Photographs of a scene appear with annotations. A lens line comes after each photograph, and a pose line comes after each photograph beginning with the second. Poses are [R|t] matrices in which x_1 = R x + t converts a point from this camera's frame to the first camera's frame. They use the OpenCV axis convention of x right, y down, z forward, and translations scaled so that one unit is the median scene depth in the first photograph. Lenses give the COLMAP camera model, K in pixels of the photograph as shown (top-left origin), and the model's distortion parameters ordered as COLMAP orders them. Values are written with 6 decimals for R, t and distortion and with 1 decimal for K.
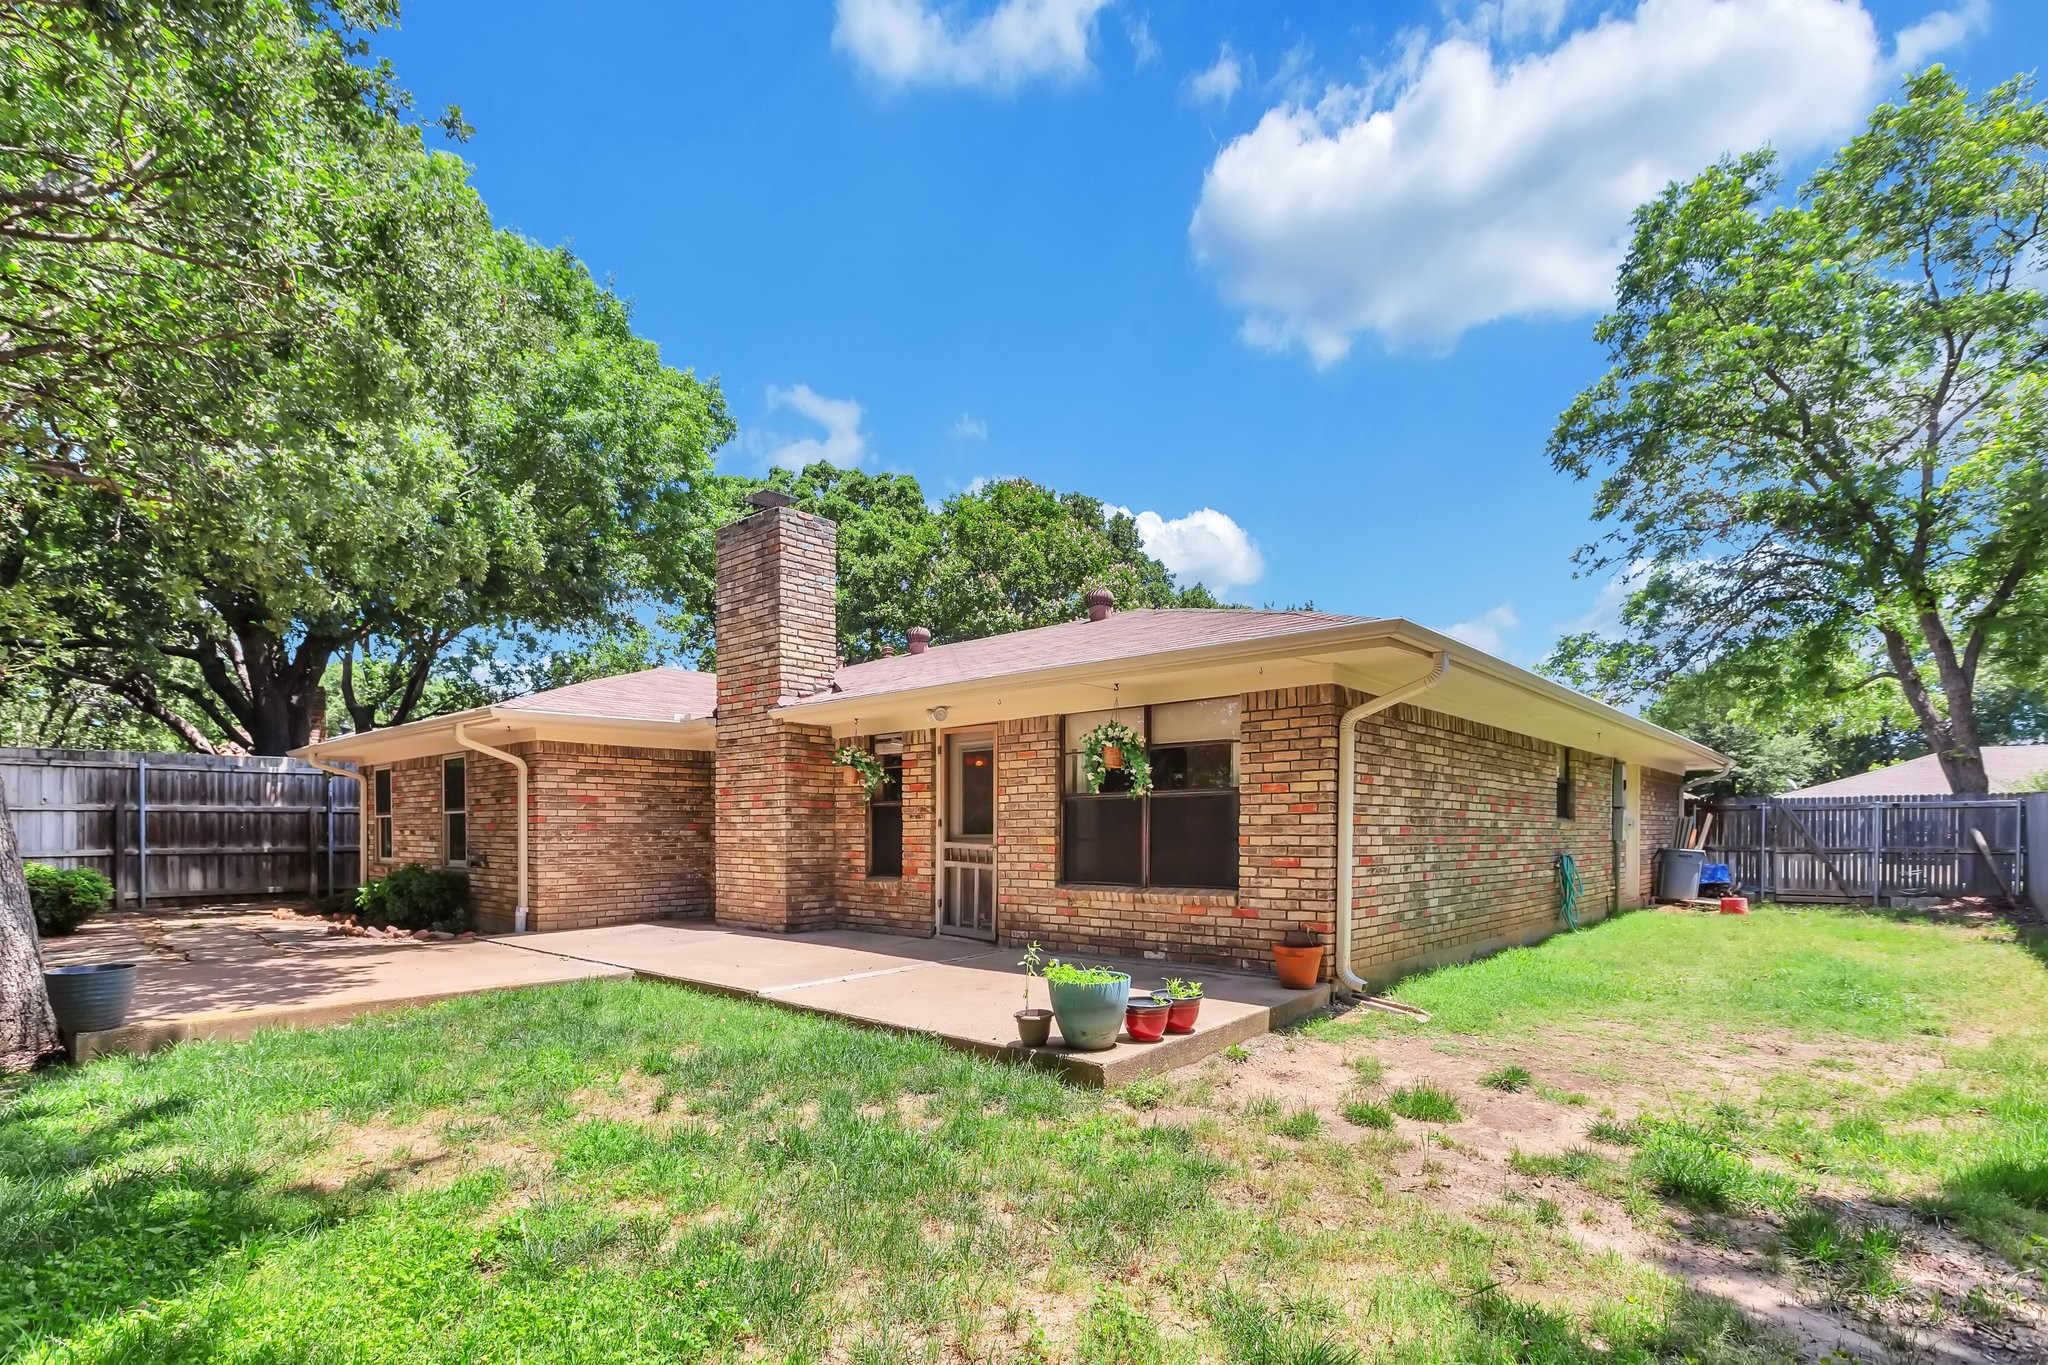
lens RADIAL K [[975.0, 0, 1021.8], [0, 975.0, 856.9], [0, 0, 1]] dist [0.000103, 0.000039]
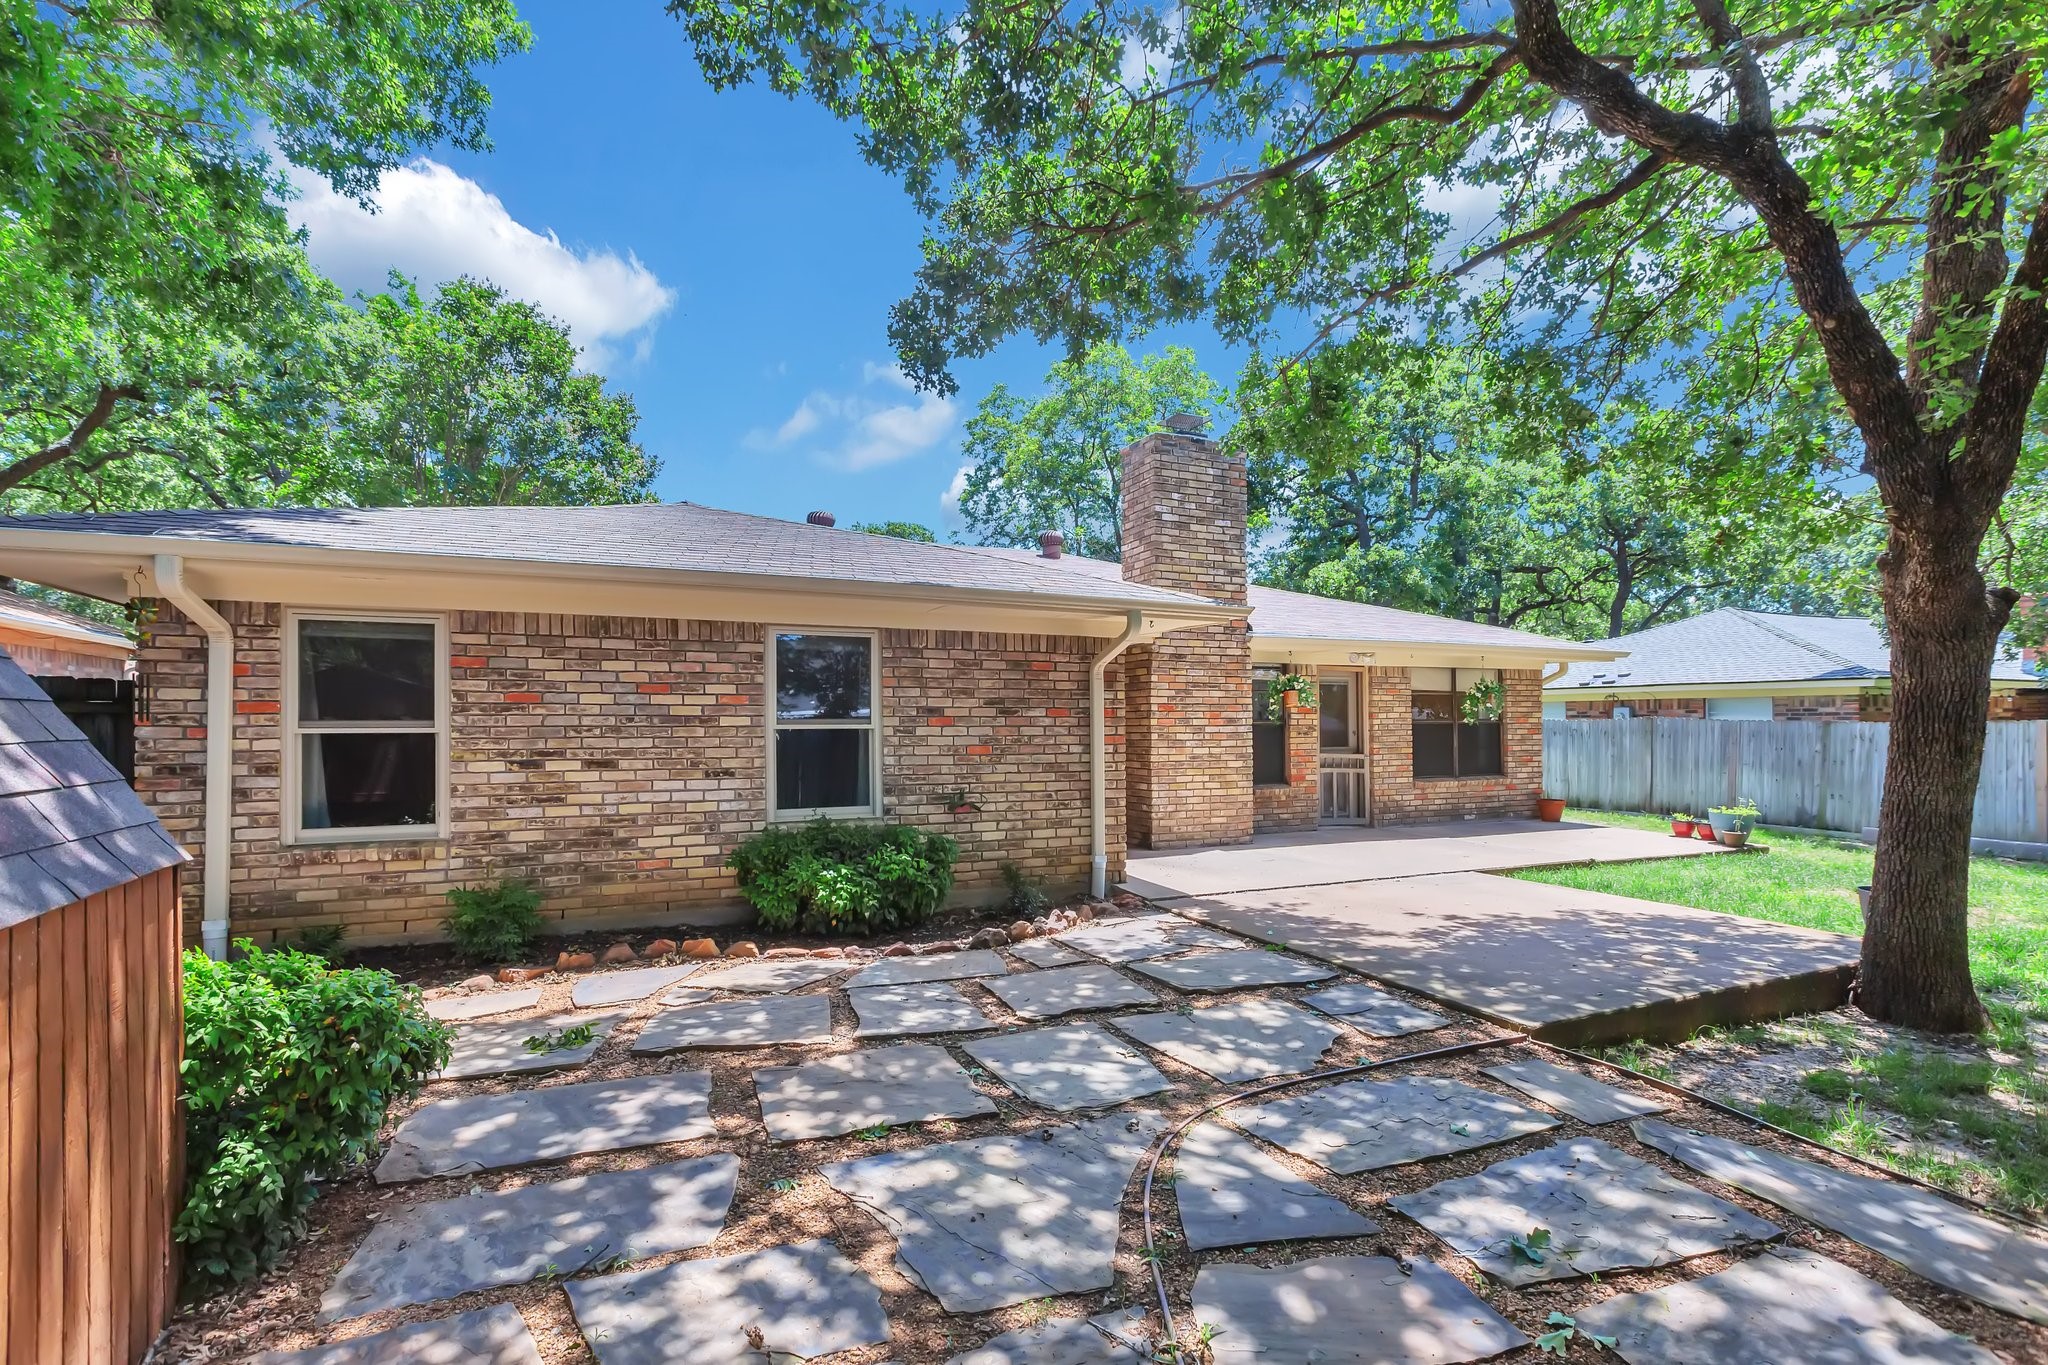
lens RADIAL K [[944.4, 0, 1021.4], [0, 944.4, 719.4], [0, 0, 1]] dist [-0.000605, 0.000065]
pose [[0.401683, 0.003994, 0.915770, -1.274458], [0.023001, 0.999631, -0.014449, -0.047647], [-0.915490, 0.026868, 0.401443, 0.799952]]
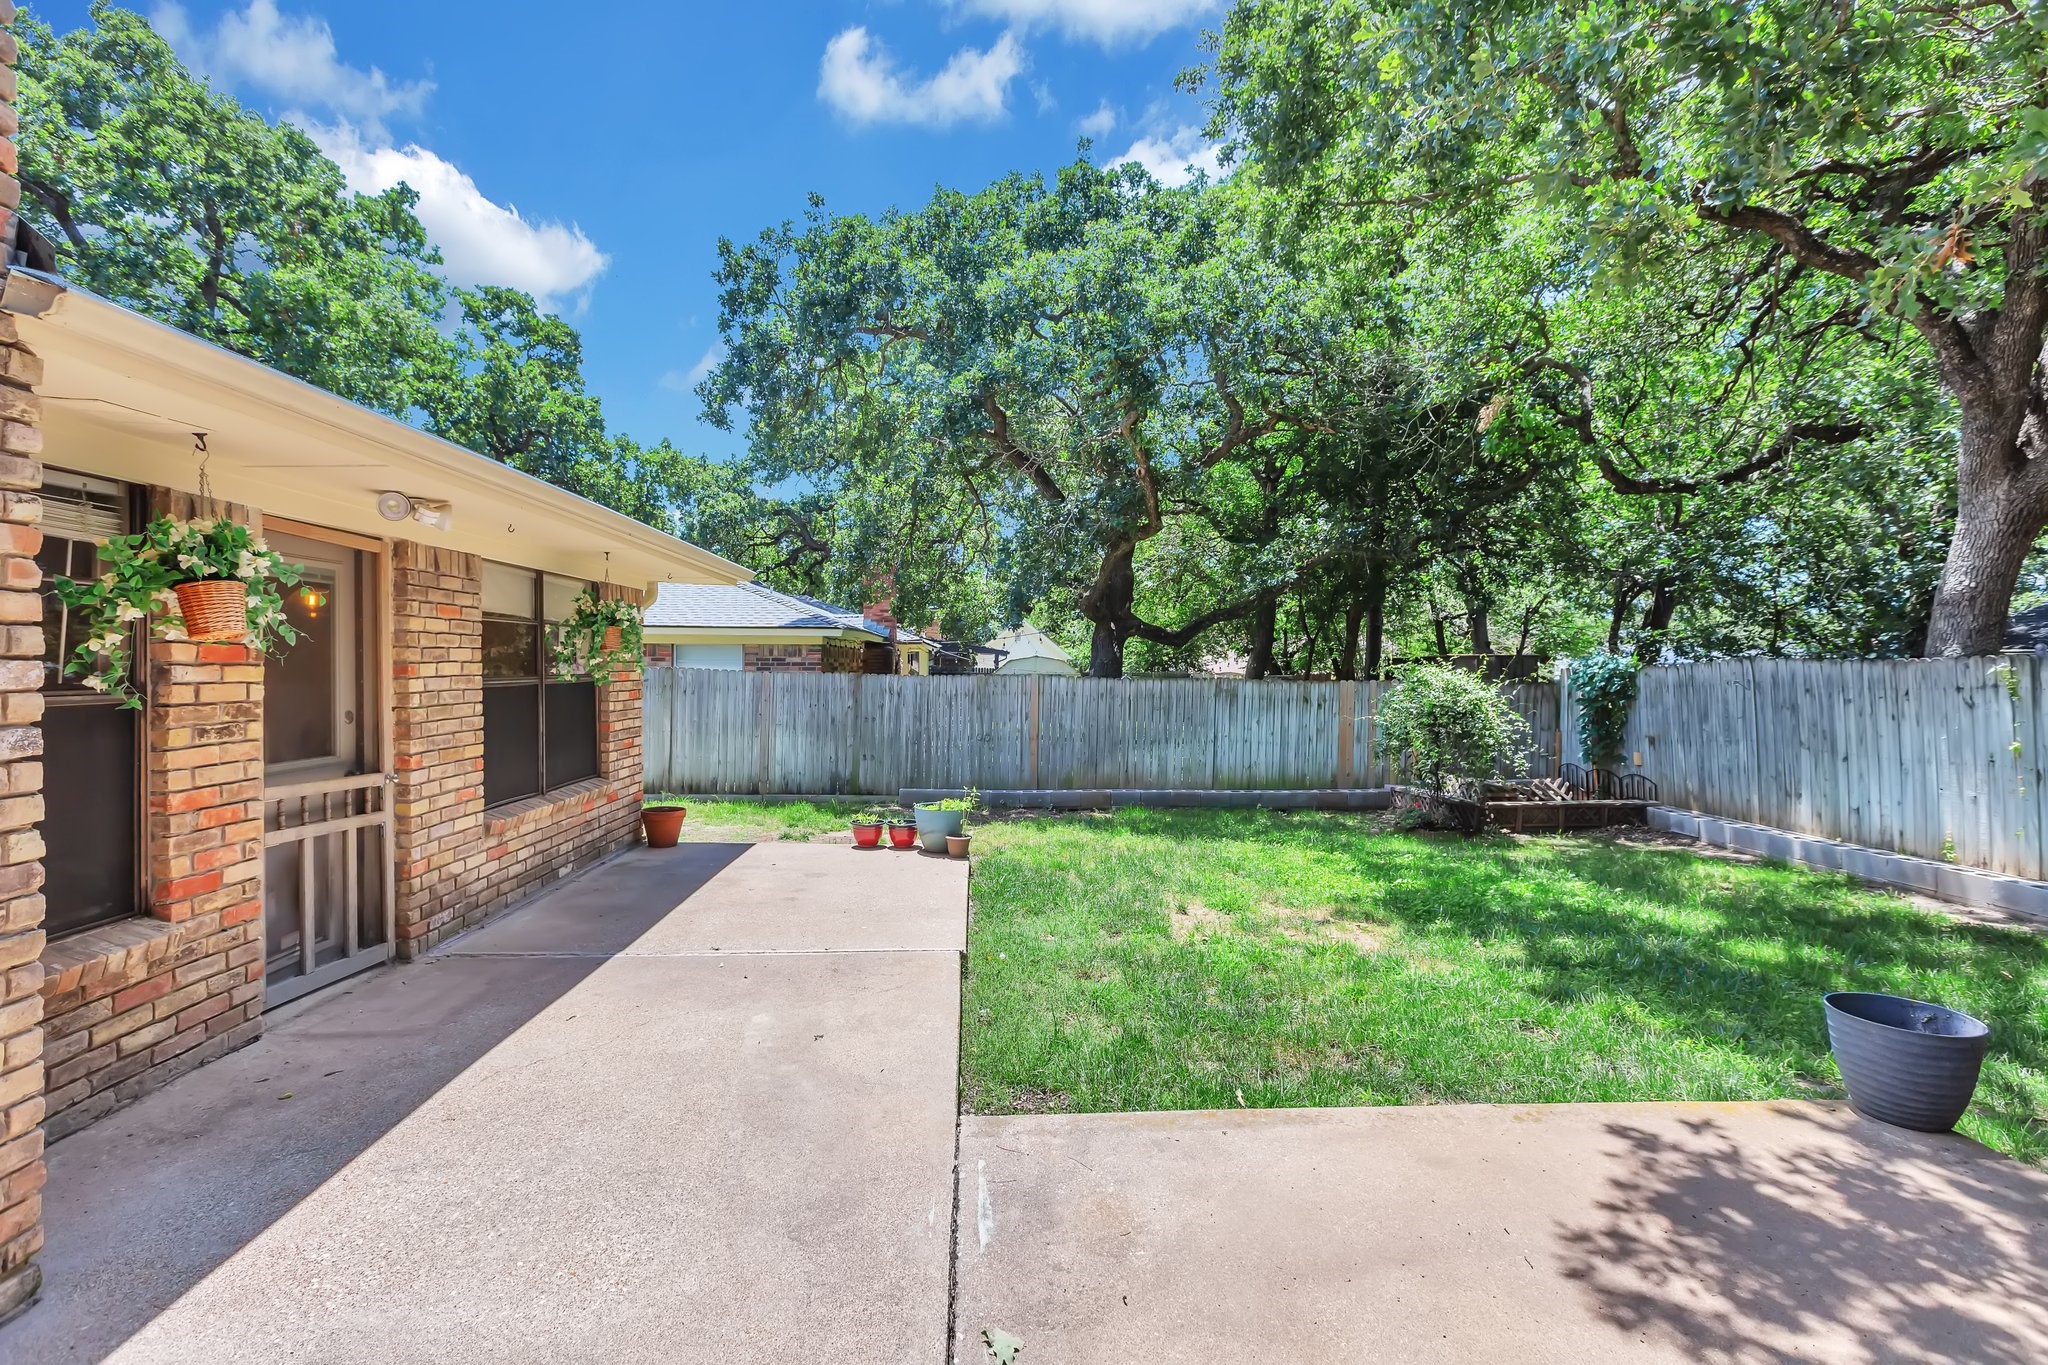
lens RADIAL K [[919.9, 0, 1020.0], [0, 919.9, 662.8], [0, 0, 1]] dist [0.001055, 0.000514]
pose [[-0.697327, 0.003461, 0.716745, -0.542798], [0.017453, 0.999774, 0.012152, -0.062884], [-0.716541, 0.020983, -0.697230, 0.968137]]
